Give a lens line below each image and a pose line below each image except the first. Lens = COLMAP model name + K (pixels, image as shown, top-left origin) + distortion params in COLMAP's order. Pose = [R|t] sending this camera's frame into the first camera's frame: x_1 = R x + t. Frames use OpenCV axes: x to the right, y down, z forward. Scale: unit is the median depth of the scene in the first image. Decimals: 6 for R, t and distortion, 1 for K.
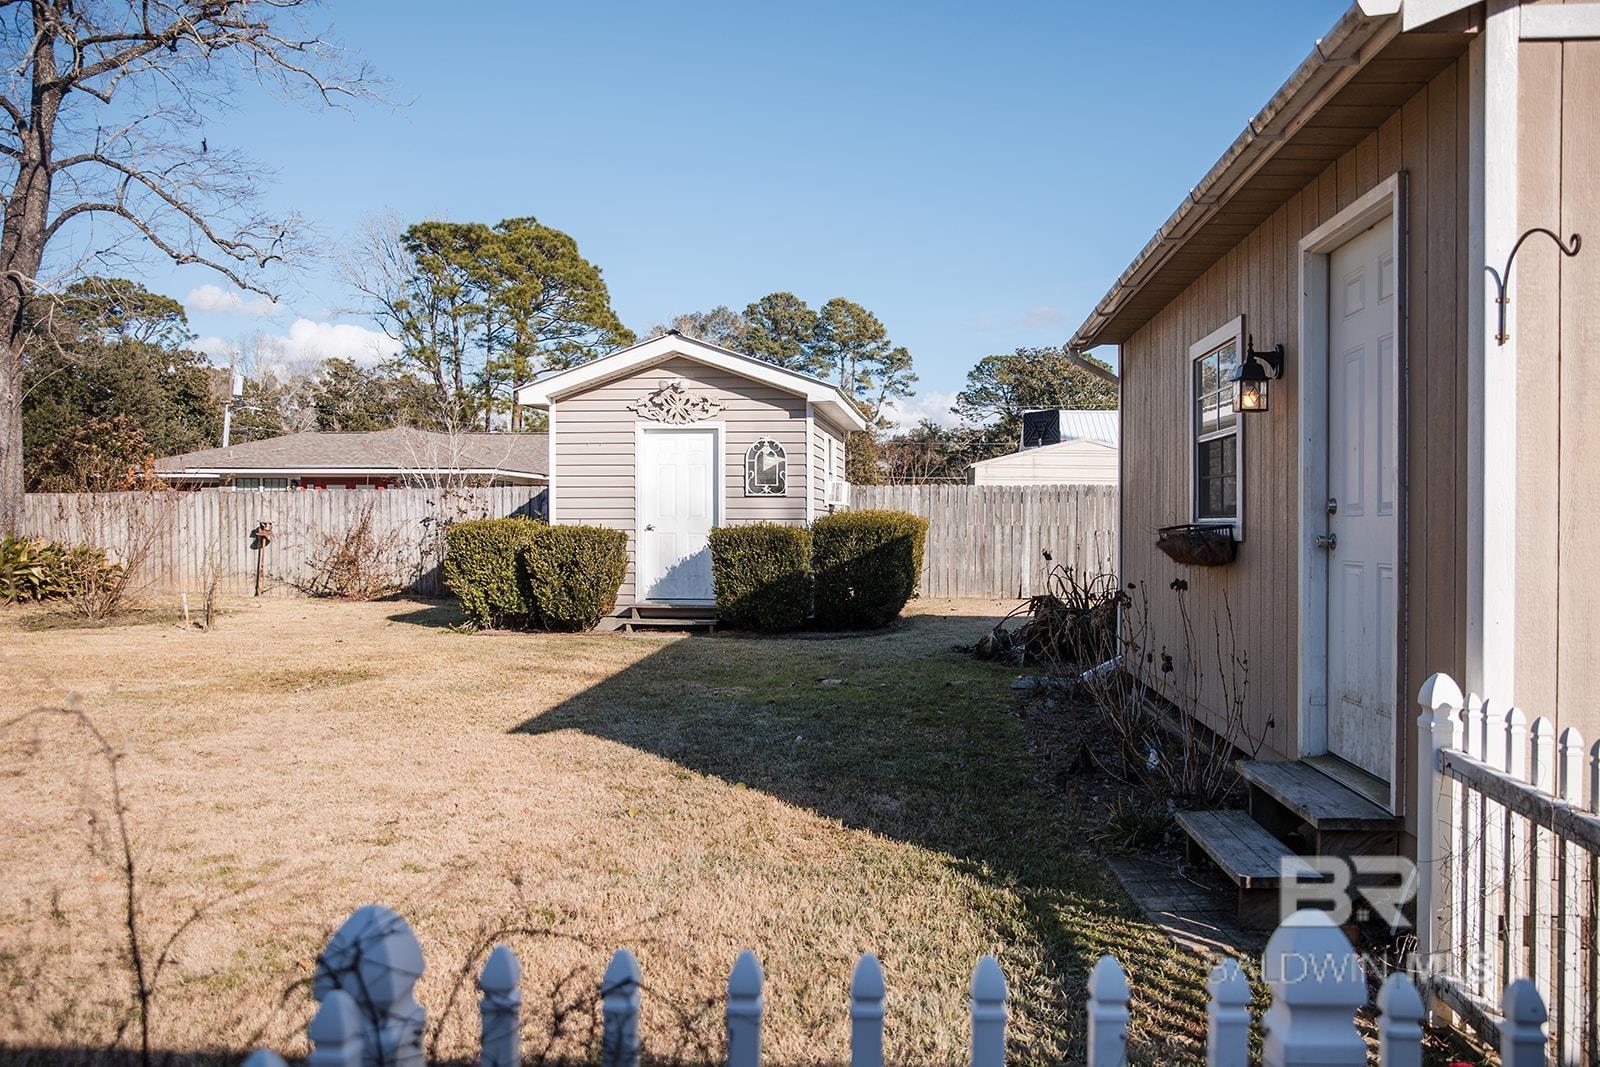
lens RADIAL K [[1265.6, 0, 871.3], [0, 1265.6, 587.4], [0, 0, 1]] dist [-0.053895, 0.060819]
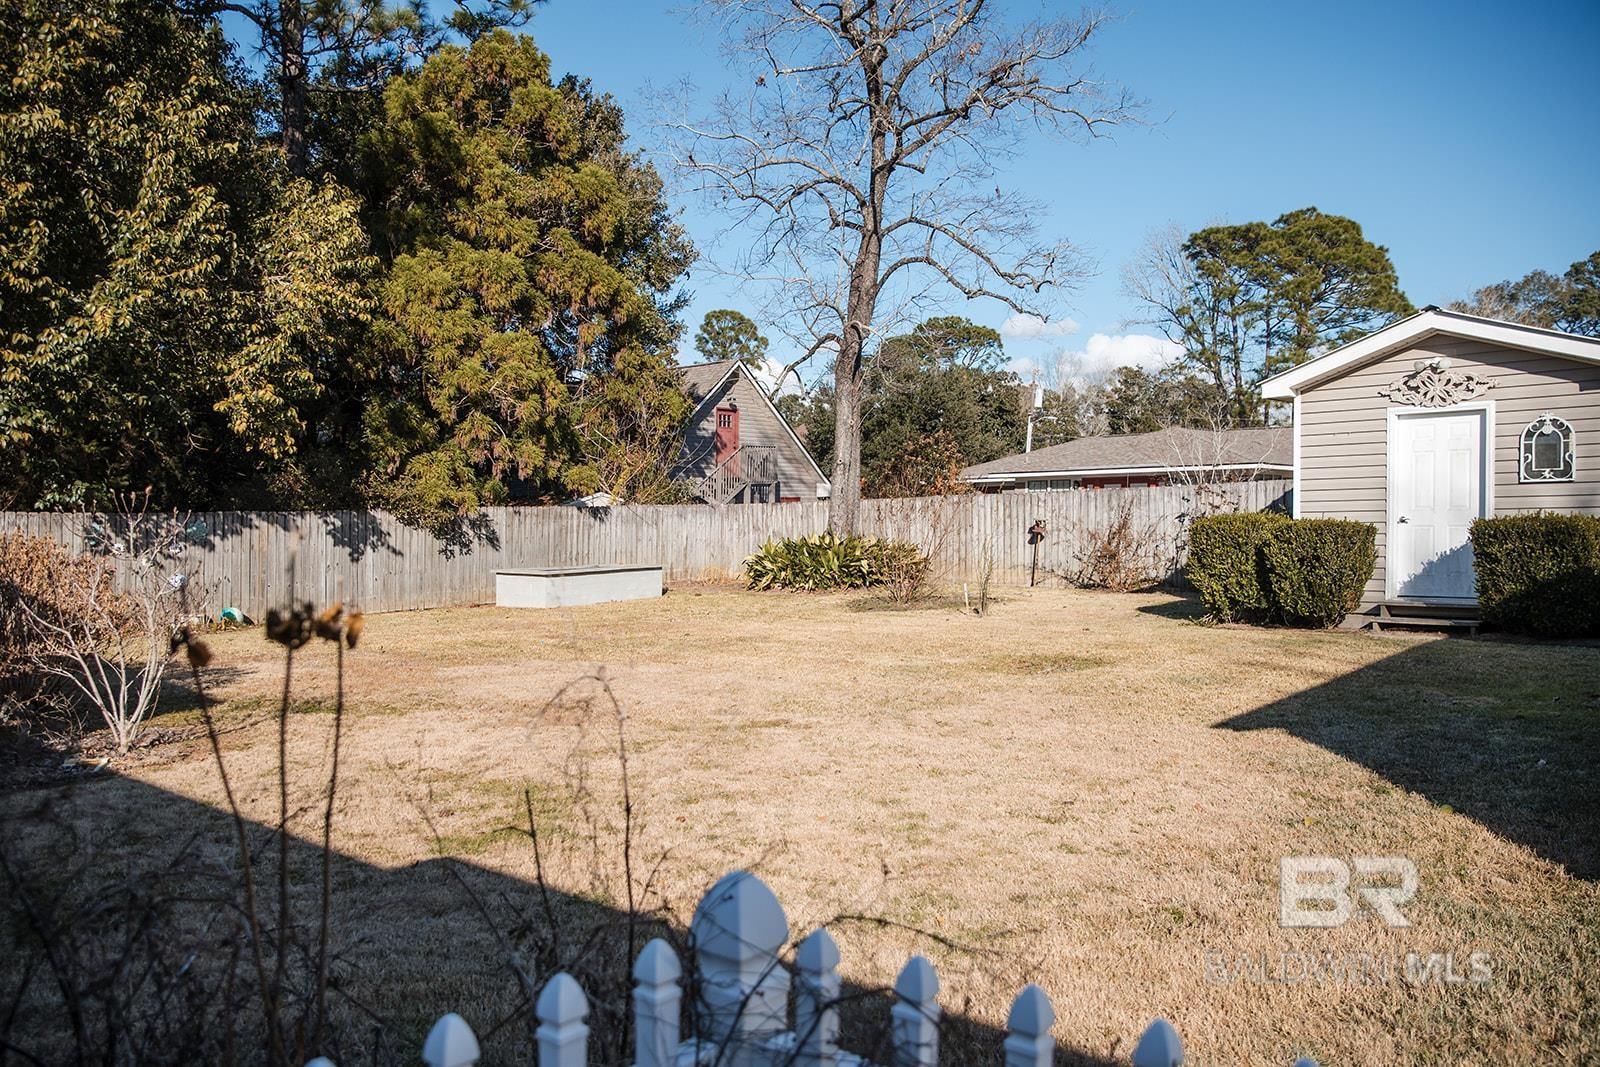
lens RADIAL K [[1228.5, 0, 801.6], [0, 1228.5, 552.9], [0, 0, 1]] dist [-0.045884, 0.073162]
pose [[0.788216, 0.000466, -0.615398, 0.026309], [-0.014193, 0.999747, -0.017422, -0.000788], [0.615235, 0.022466, 0.788024, 0.014594]]
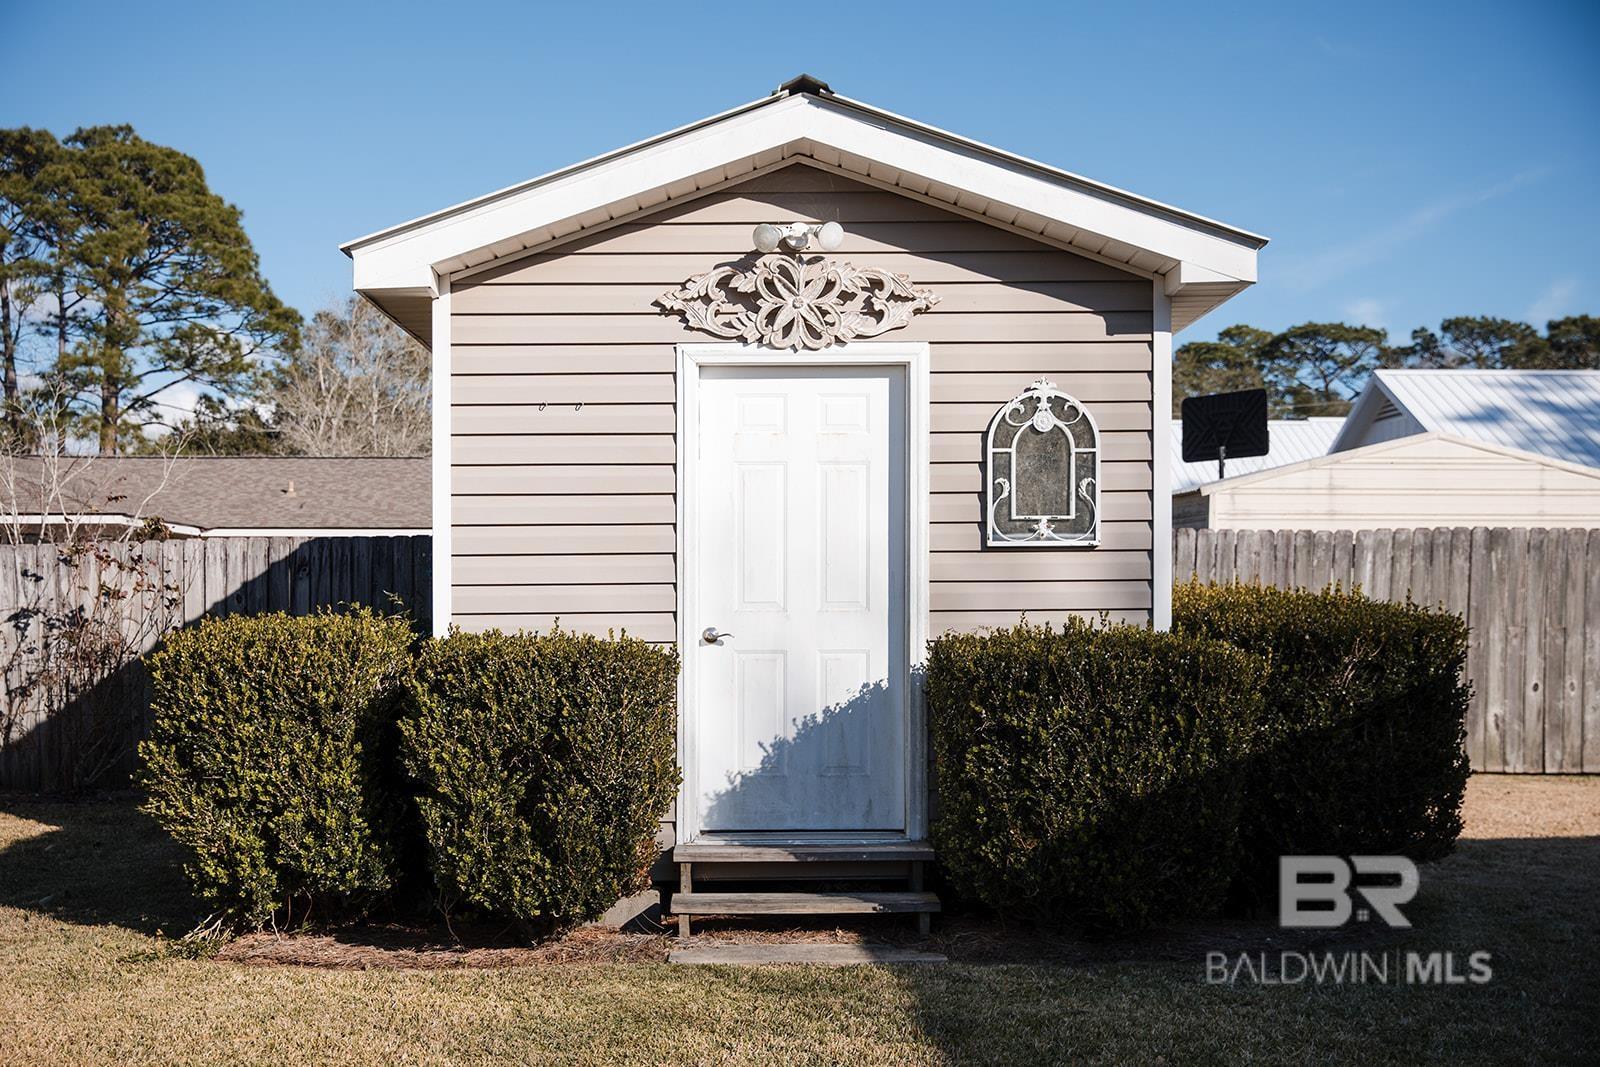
lens RADIAL K [[1800.8, 0, 792.6], [0, 1800.8, 671.8], [0, 0, 1]] dist [0.061468, 0.000000]
pose [[0.995556, -0.013067, 0.093257, -0.183915], [0.014431, 0.999798, -0.013968, -0.026982], [-0.093056, 0.015252, 0.995544, 0.437533]]
